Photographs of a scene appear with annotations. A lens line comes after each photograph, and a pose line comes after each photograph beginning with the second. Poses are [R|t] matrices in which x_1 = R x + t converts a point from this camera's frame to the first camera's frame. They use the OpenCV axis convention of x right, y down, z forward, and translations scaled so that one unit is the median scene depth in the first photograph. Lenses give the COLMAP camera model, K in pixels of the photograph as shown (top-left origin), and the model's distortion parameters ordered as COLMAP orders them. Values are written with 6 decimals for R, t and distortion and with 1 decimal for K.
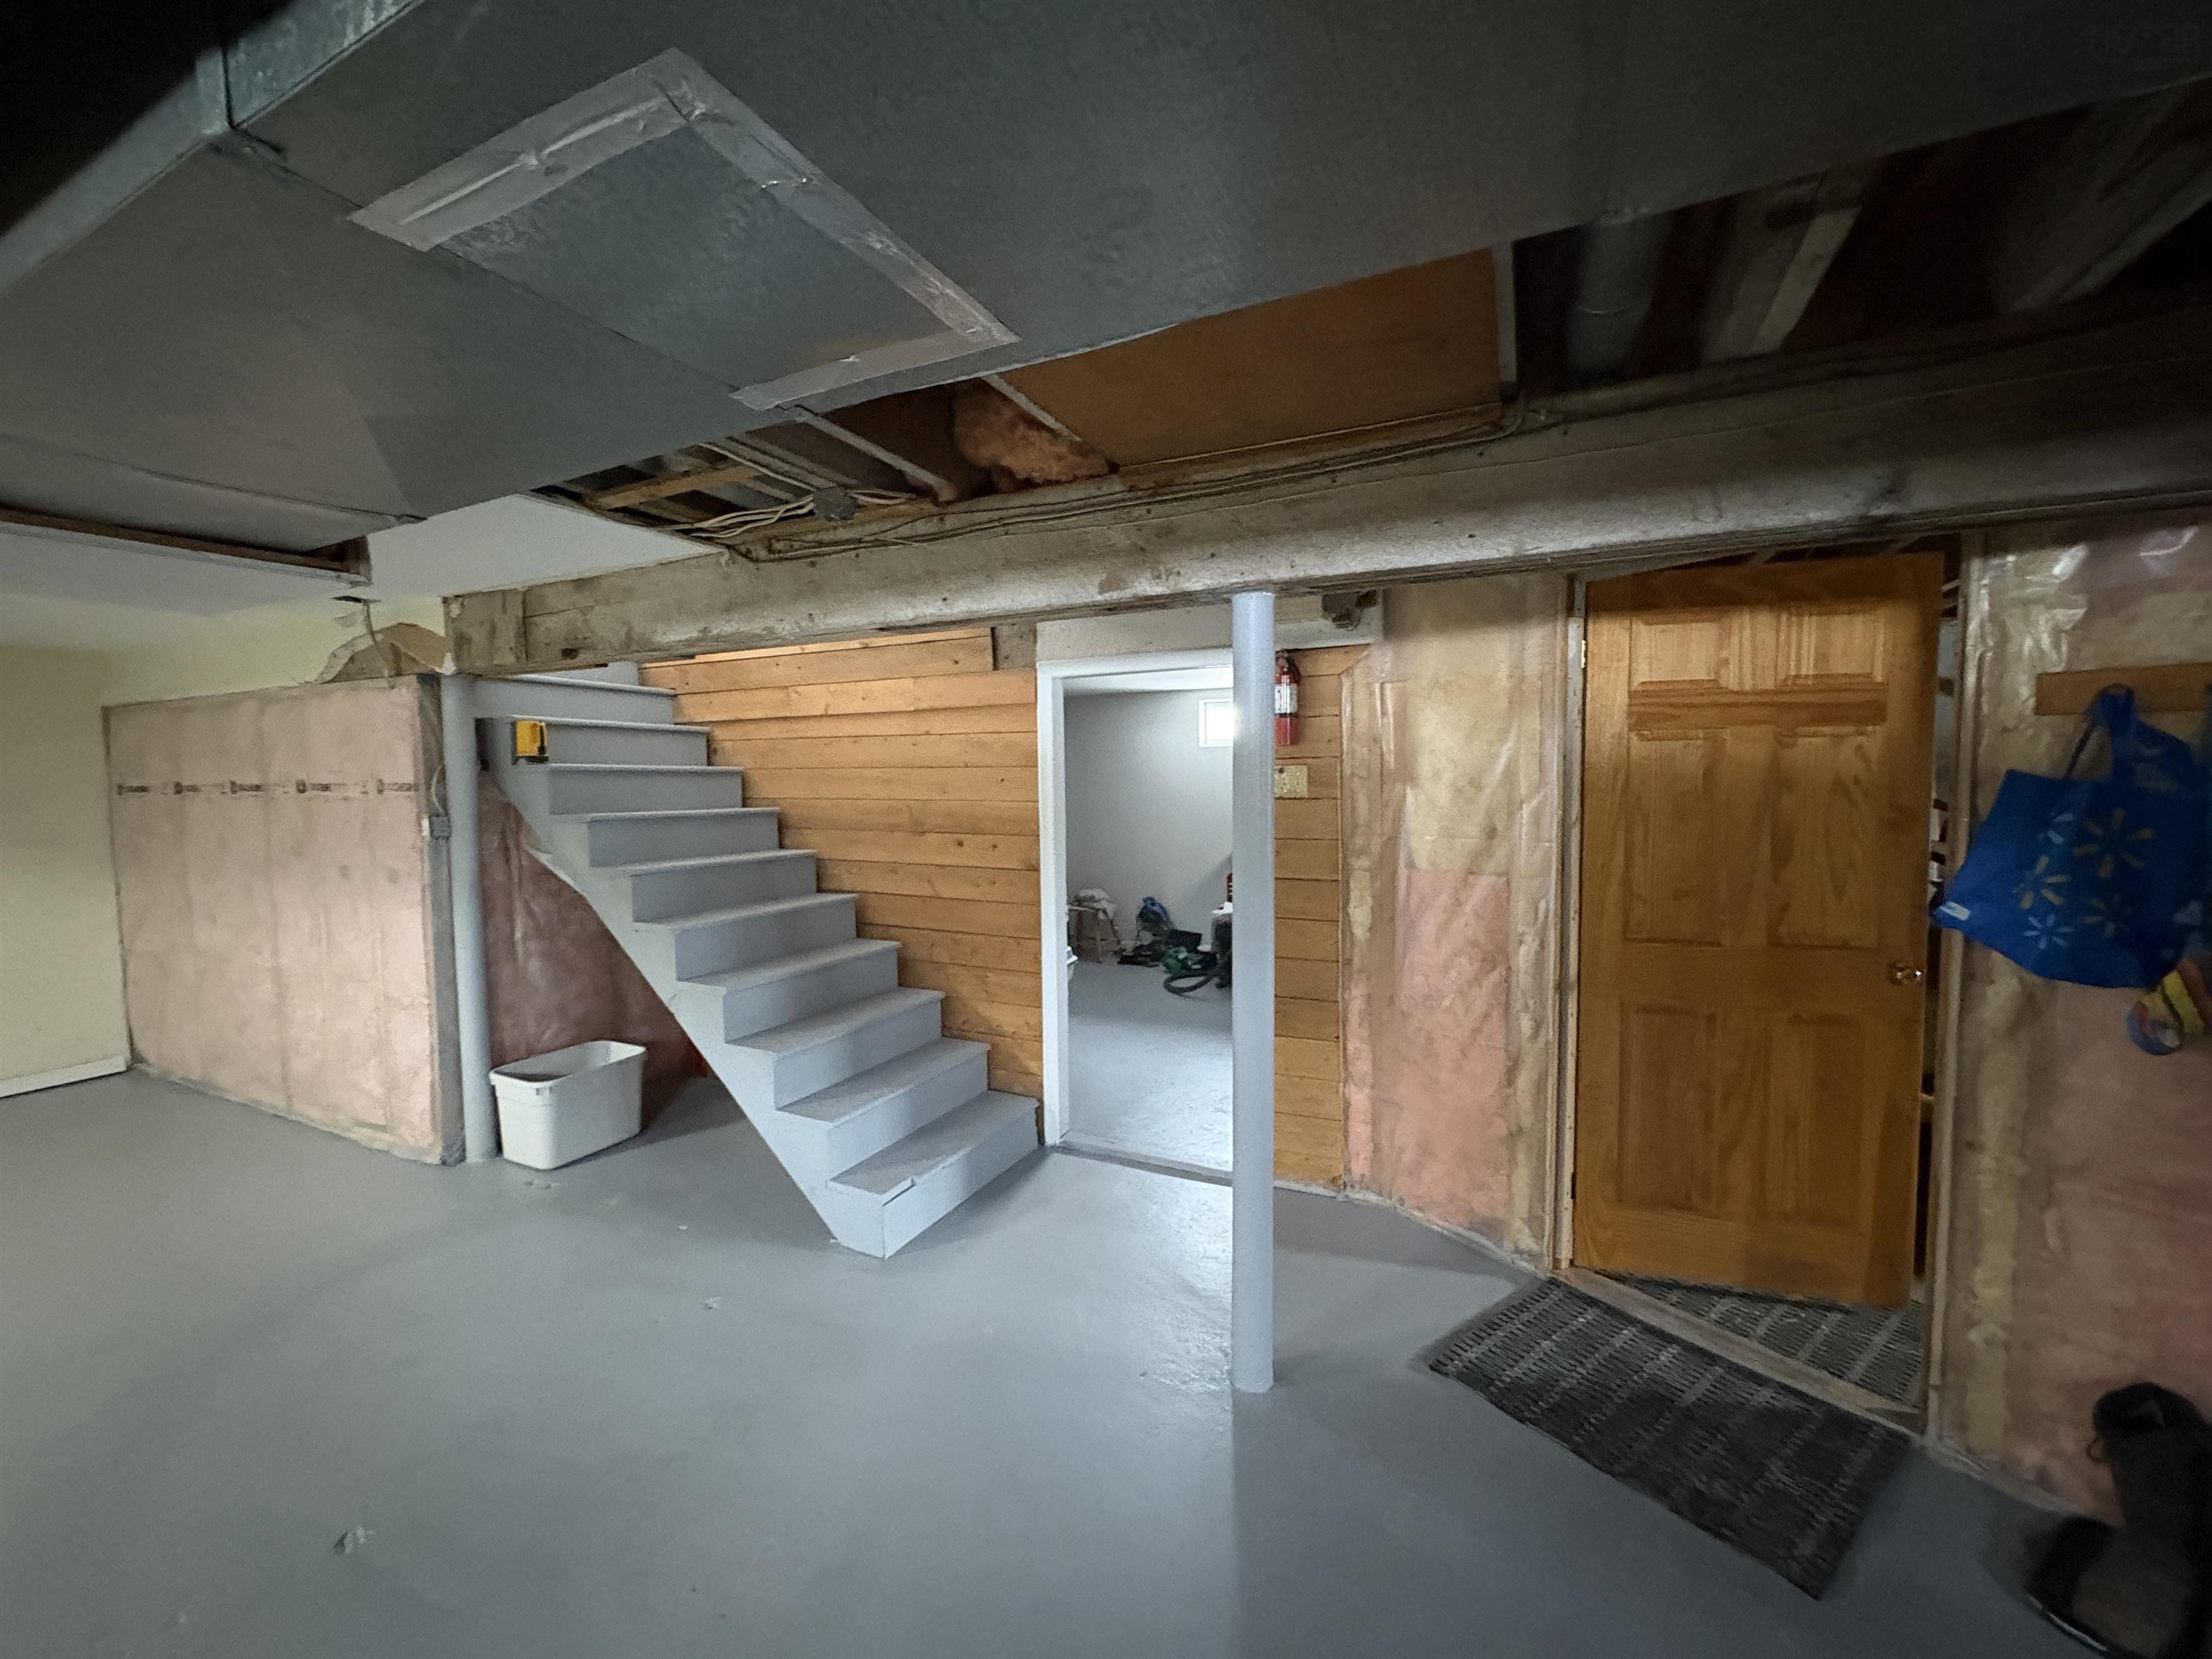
lens RADIAL K [[875.3, 0, 1099.8], [0, 875.3, 827.3], [0, 0, 1]] dist [-0.000859, -0.000124]
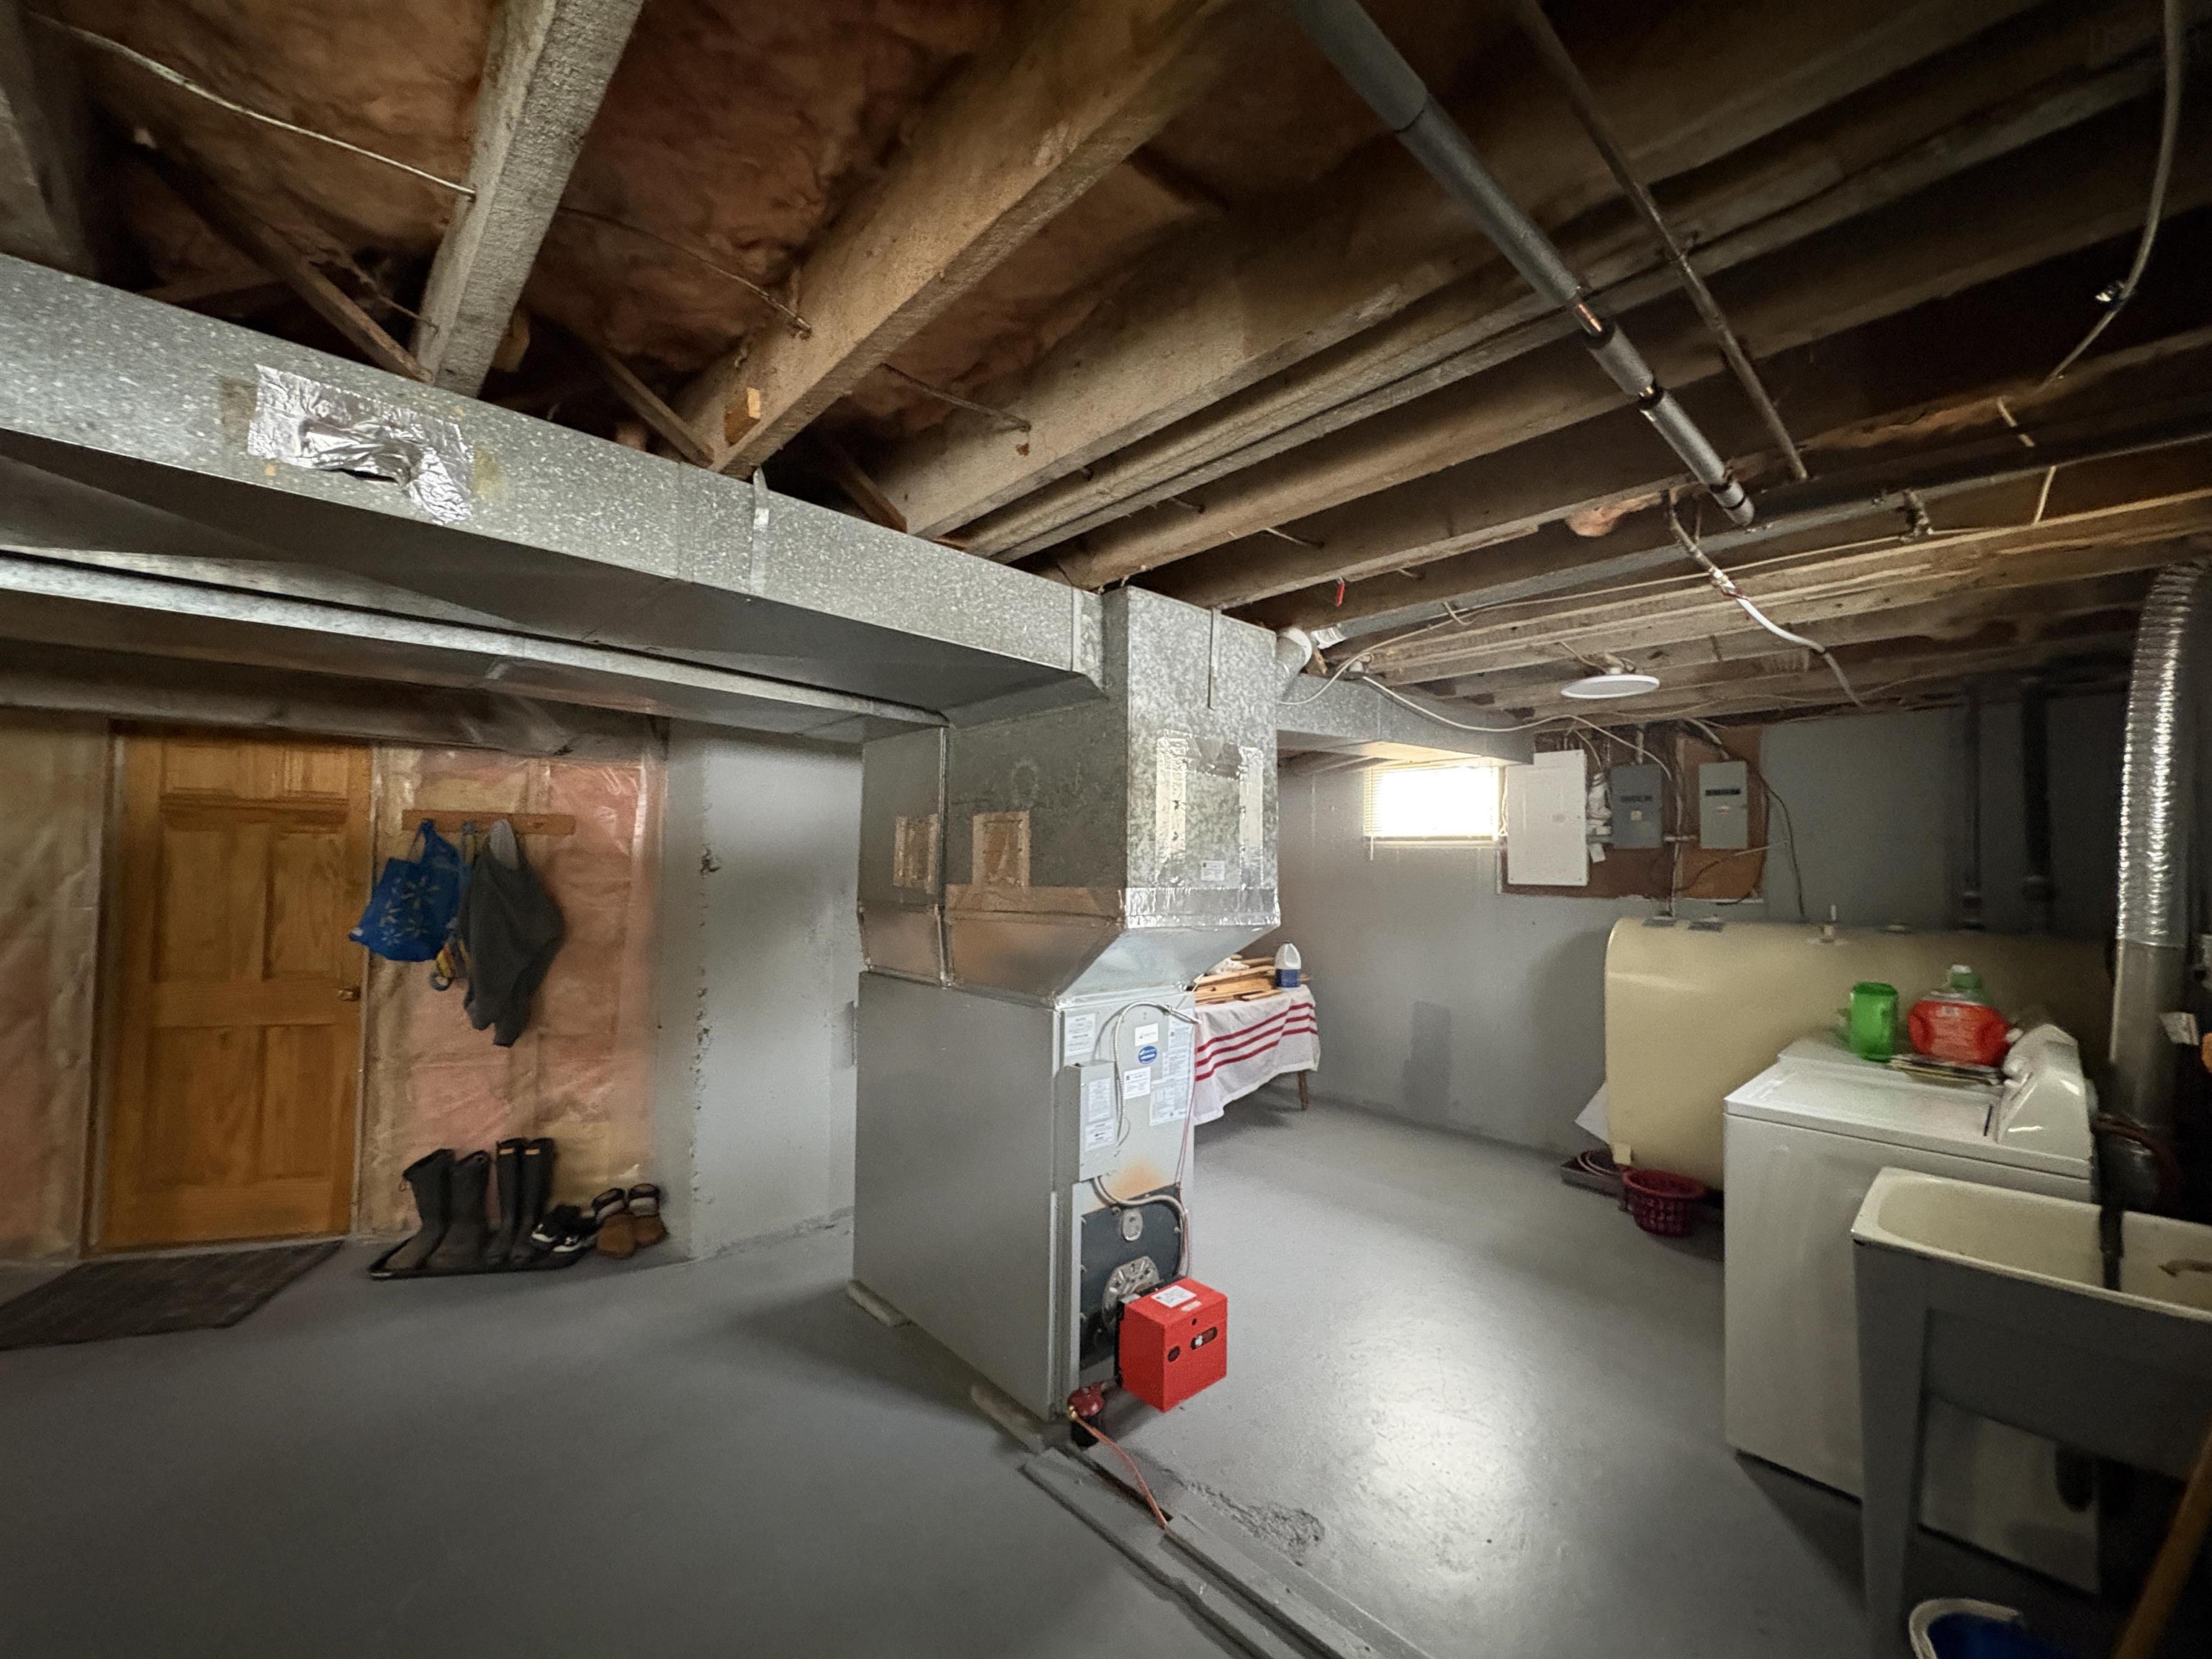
lens RADIAL K [[875.3, 0, 1109.5], [0, 875.3, 833.6], [0, 0, 1]] dist [-0.000859, -0.000124]
pose [[0.353856, 0.049357, 0.933997, -0.155157], [0.036598, 0.997111, -0.066558, 0.049498], [-0.934583, 0.057734, 0.351028, -0.840818]]
